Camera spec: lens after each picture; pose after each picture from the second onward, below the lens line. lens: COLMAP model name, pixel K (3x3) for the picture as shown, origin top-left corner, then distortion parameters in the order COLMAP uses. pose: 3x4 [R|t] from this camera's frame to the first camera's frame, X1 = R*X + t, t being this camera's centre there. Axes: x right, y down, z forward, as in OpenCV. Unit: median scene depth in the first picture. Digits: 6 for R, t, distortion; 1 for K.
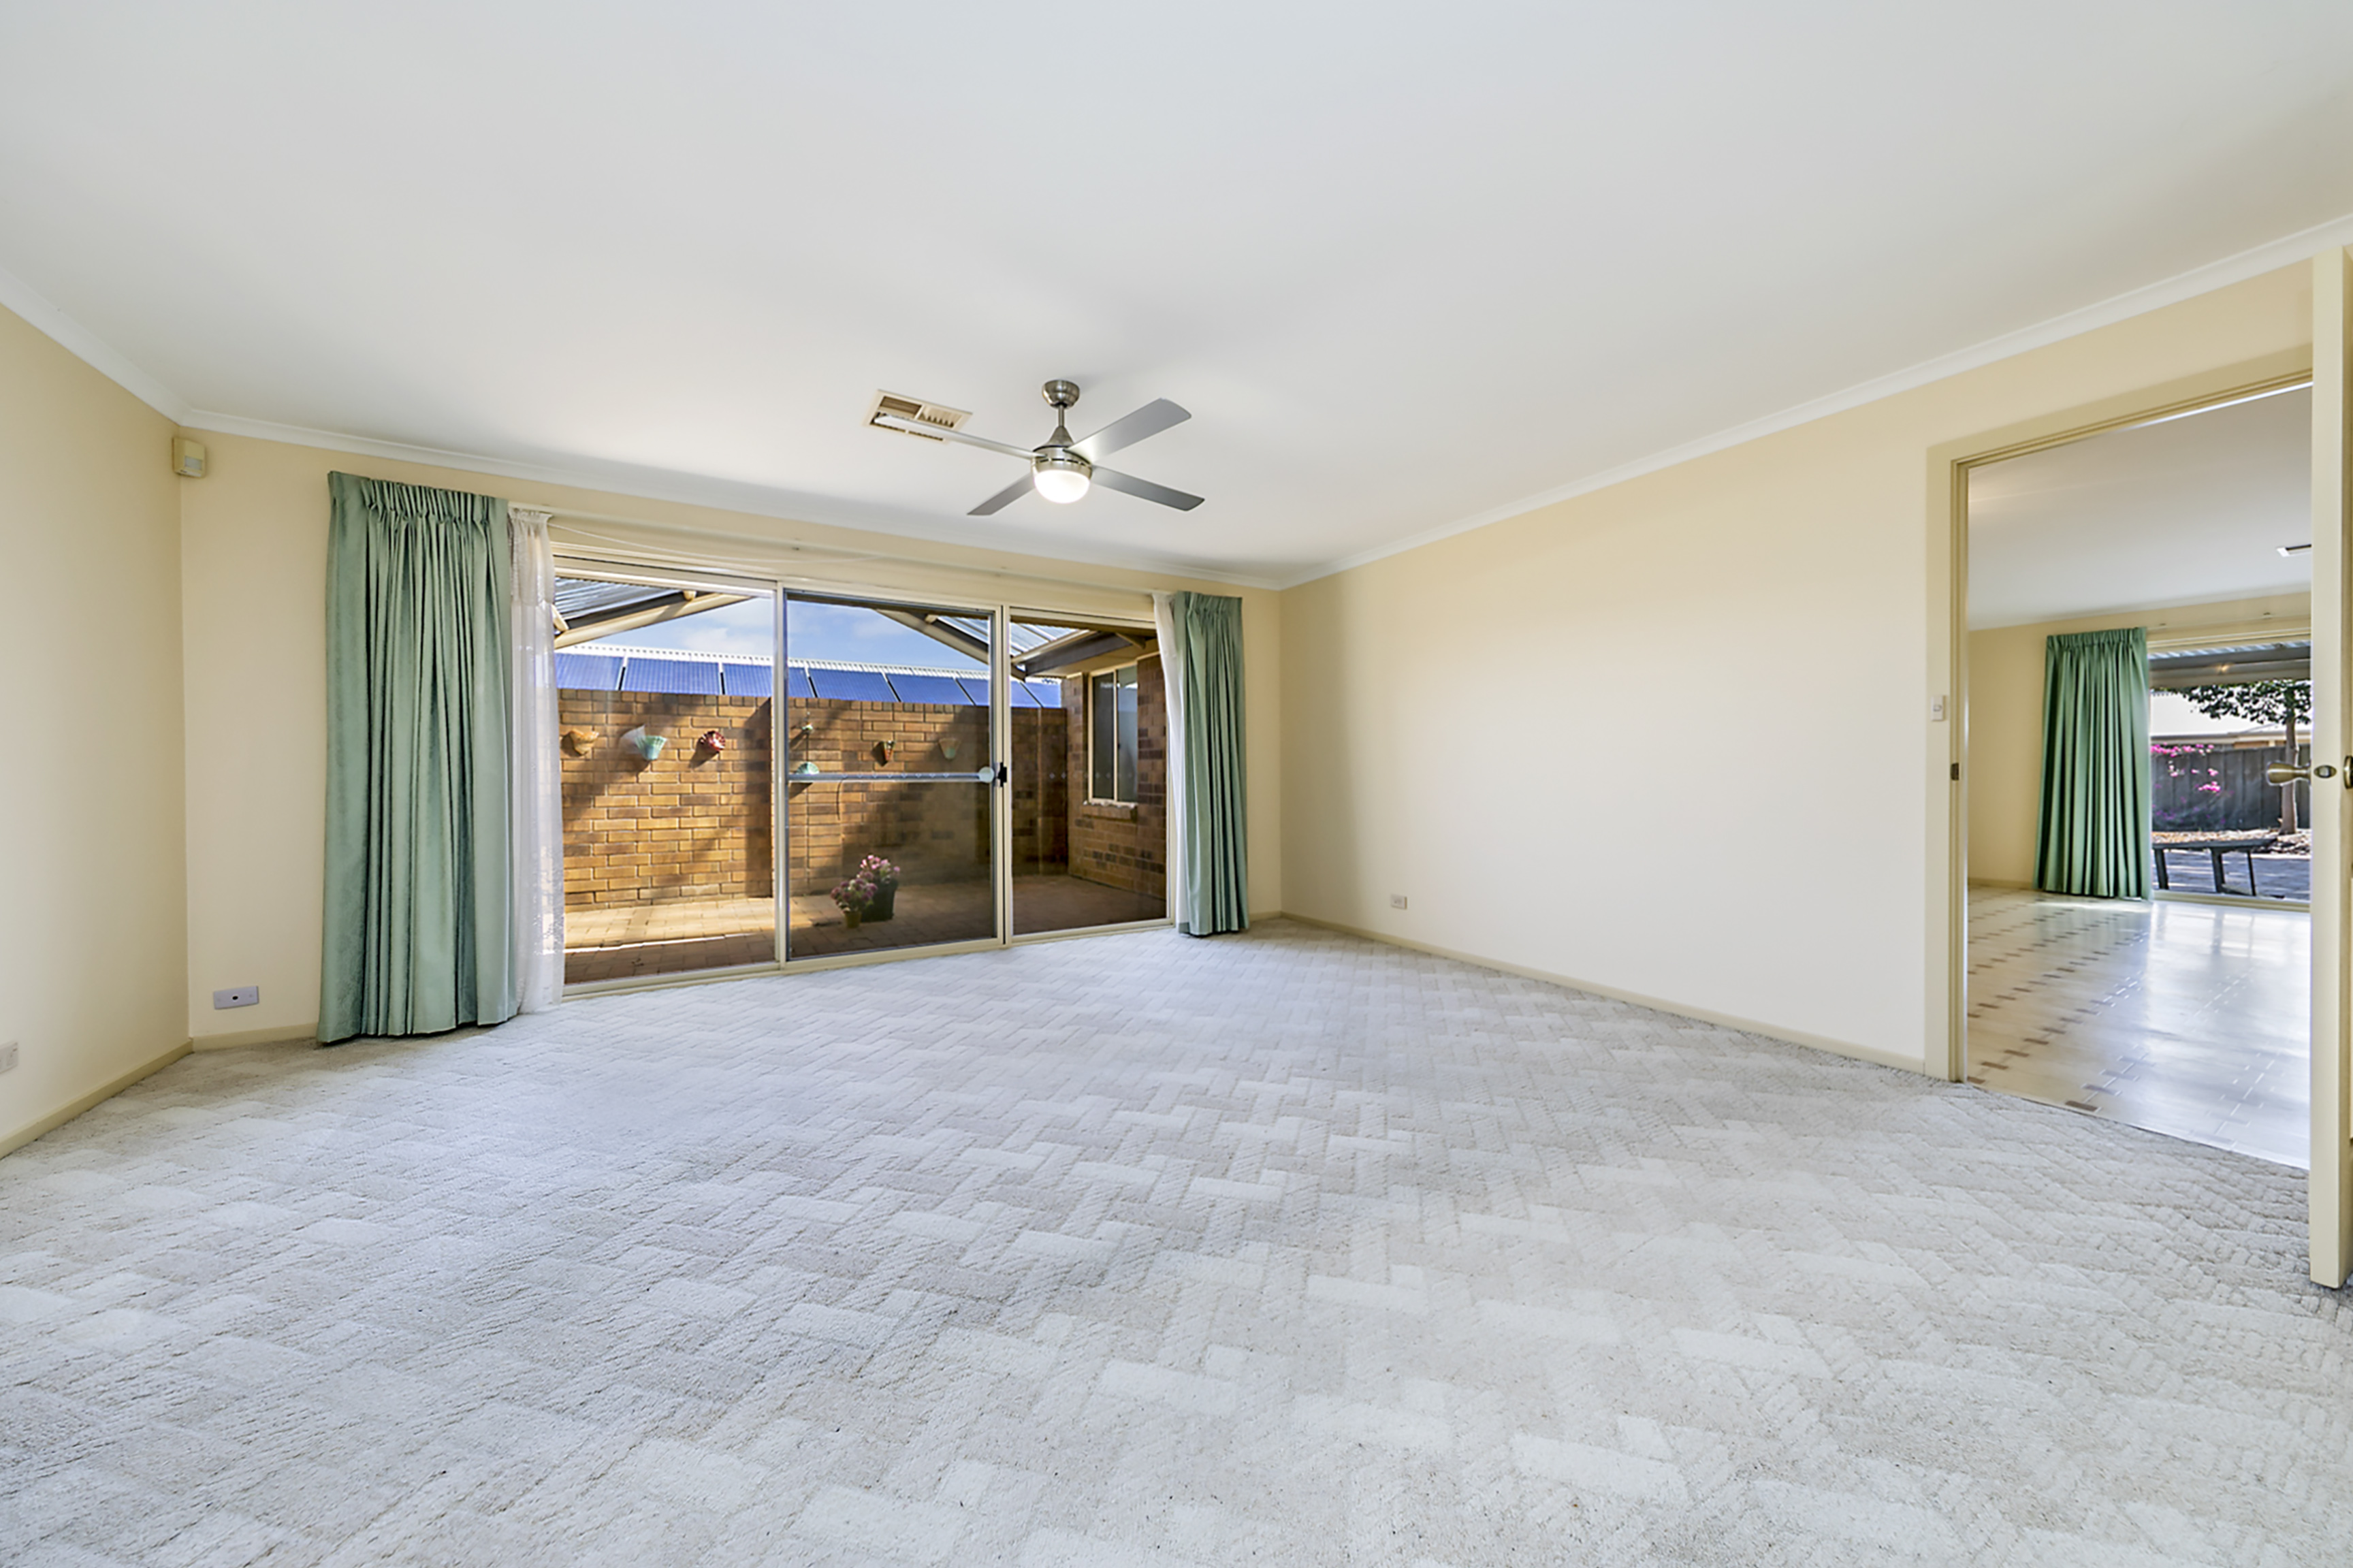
lens RADIAL K [[796.9, 0, 1179.2], [0, 796.9, 779.3], [0, 0, 1]] dist [0.000918, -0.000027]
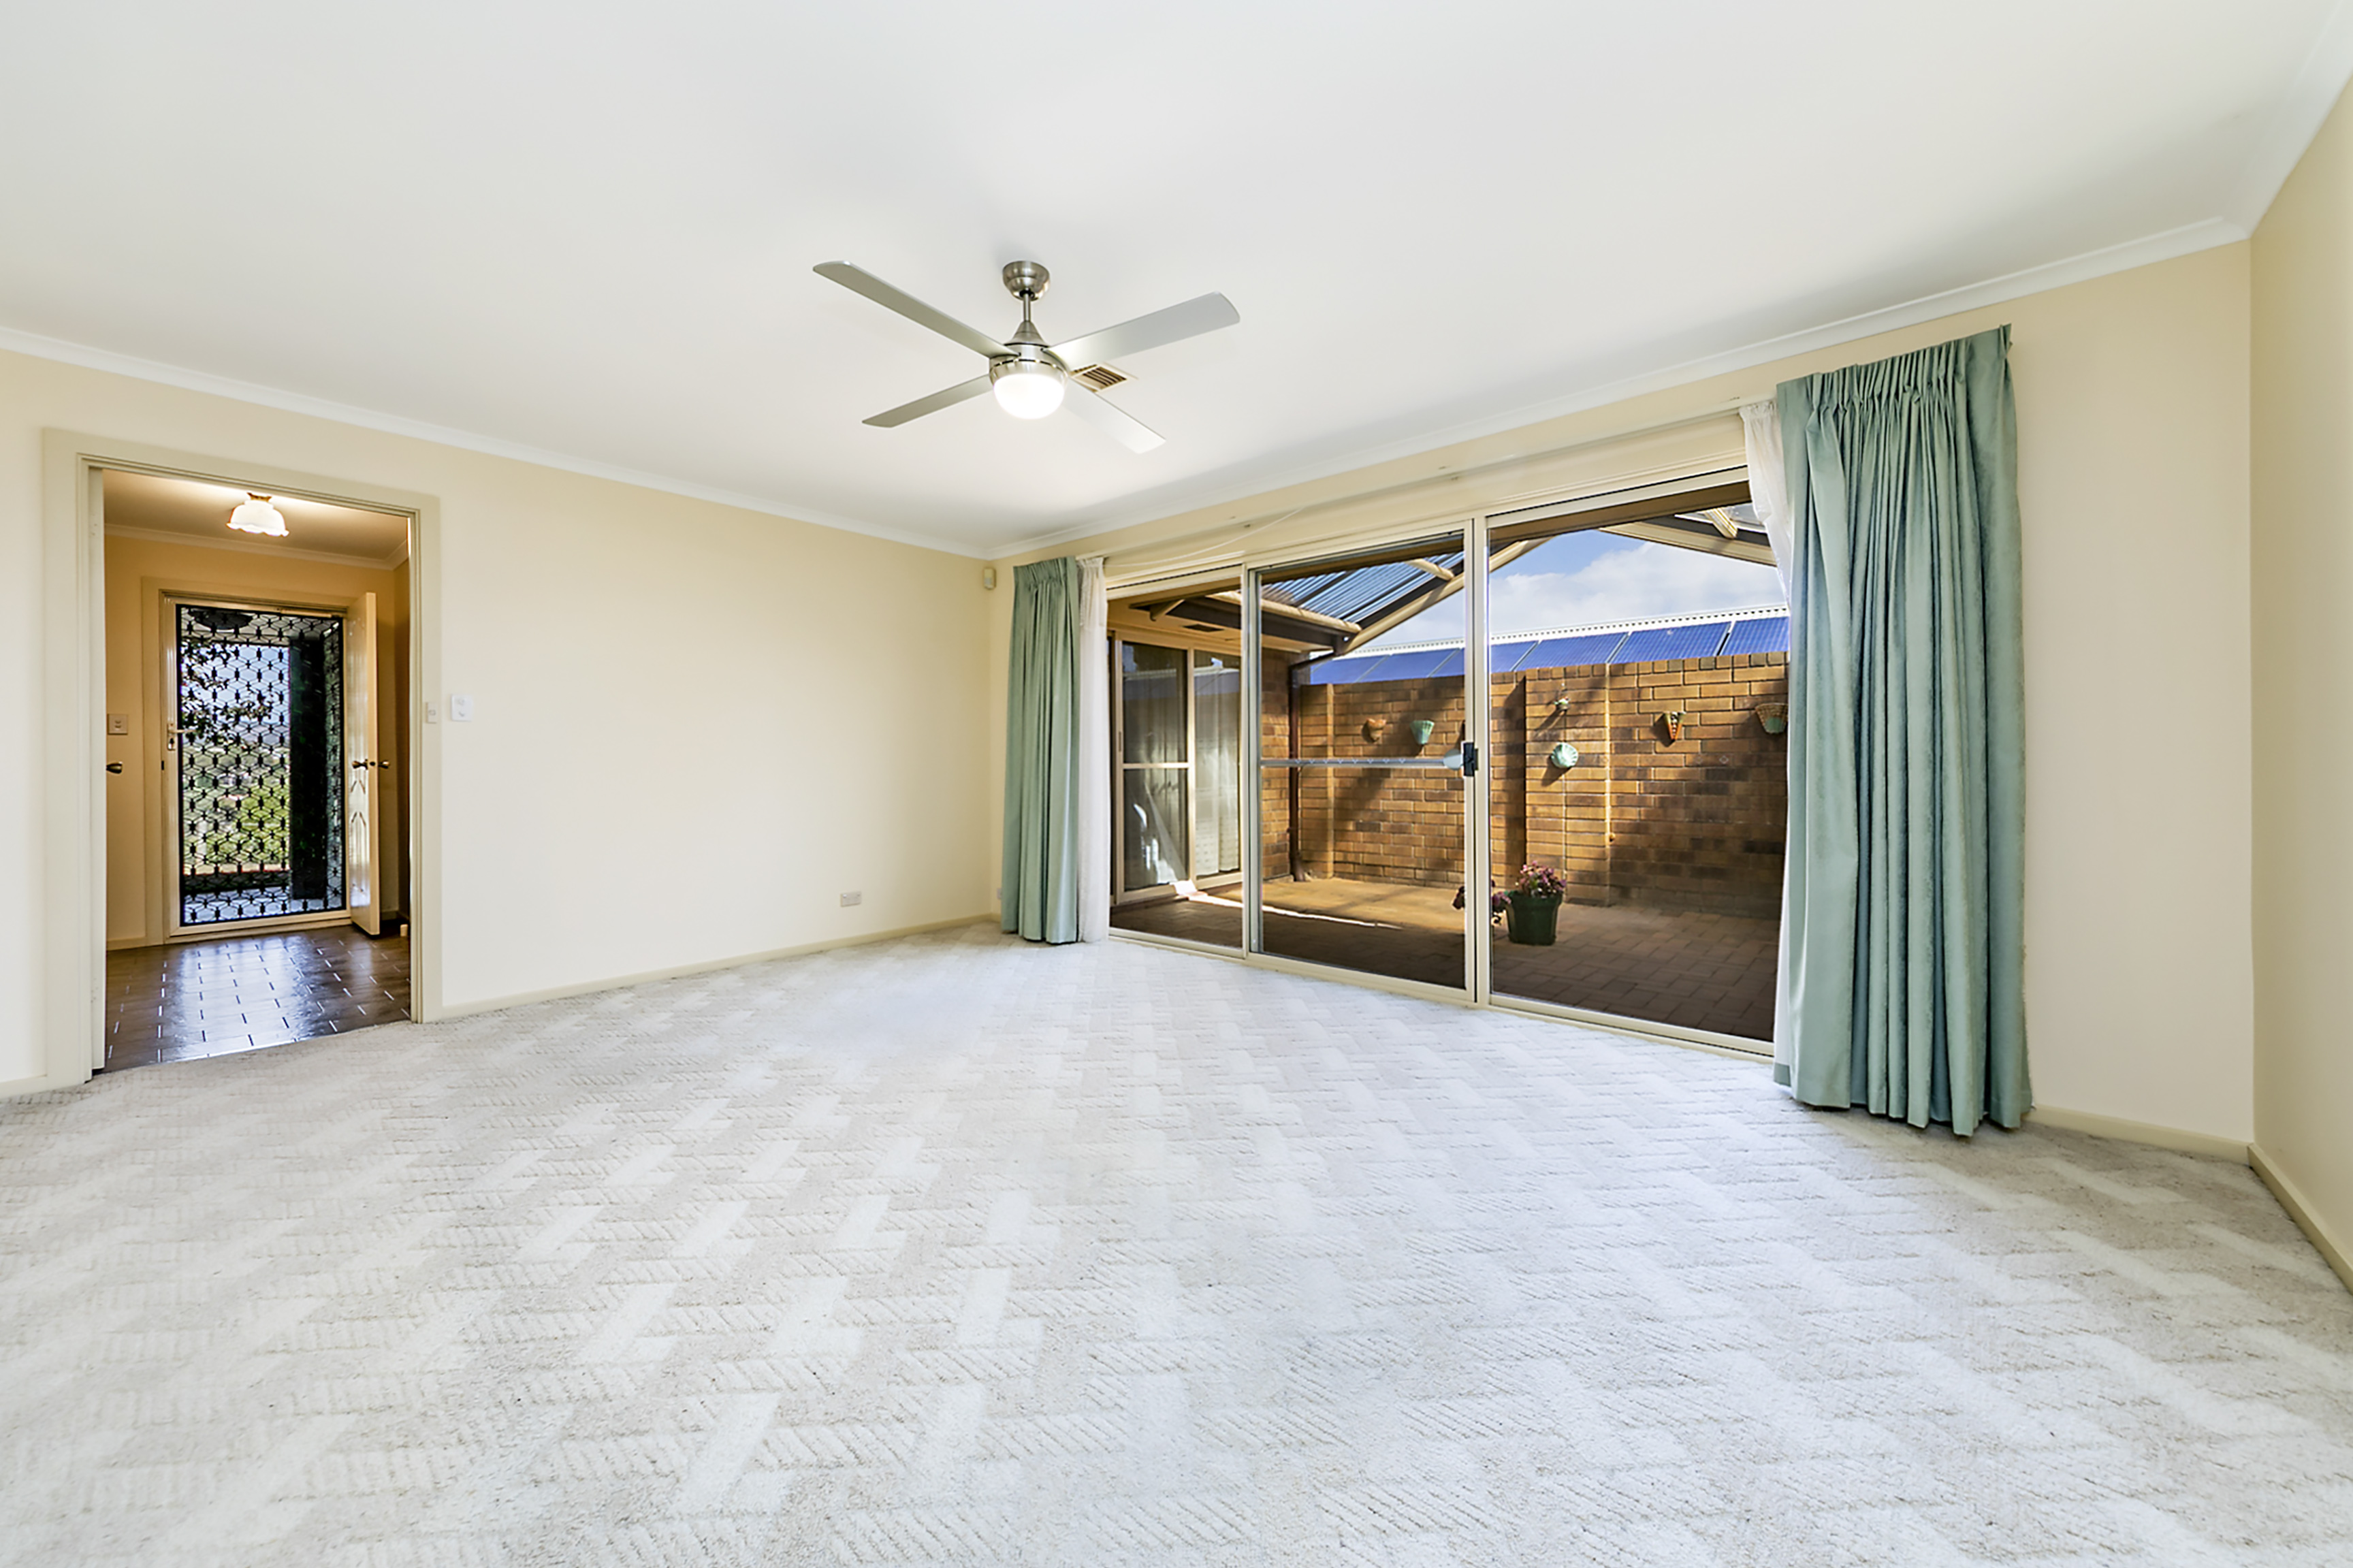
lens RADIAL K [[853.6, 0, 1179.4], [0, 853.6, 763.8], [0, 0, 1]] dist [0.001916, -0.000024]
pose [[0.308640, 0.004783, -0.951167, 0.289201], [-0.001118, 0.999988, 0.004666, -0.003978], [0.951178, -0.000377, 0.308642, 0.362775]]
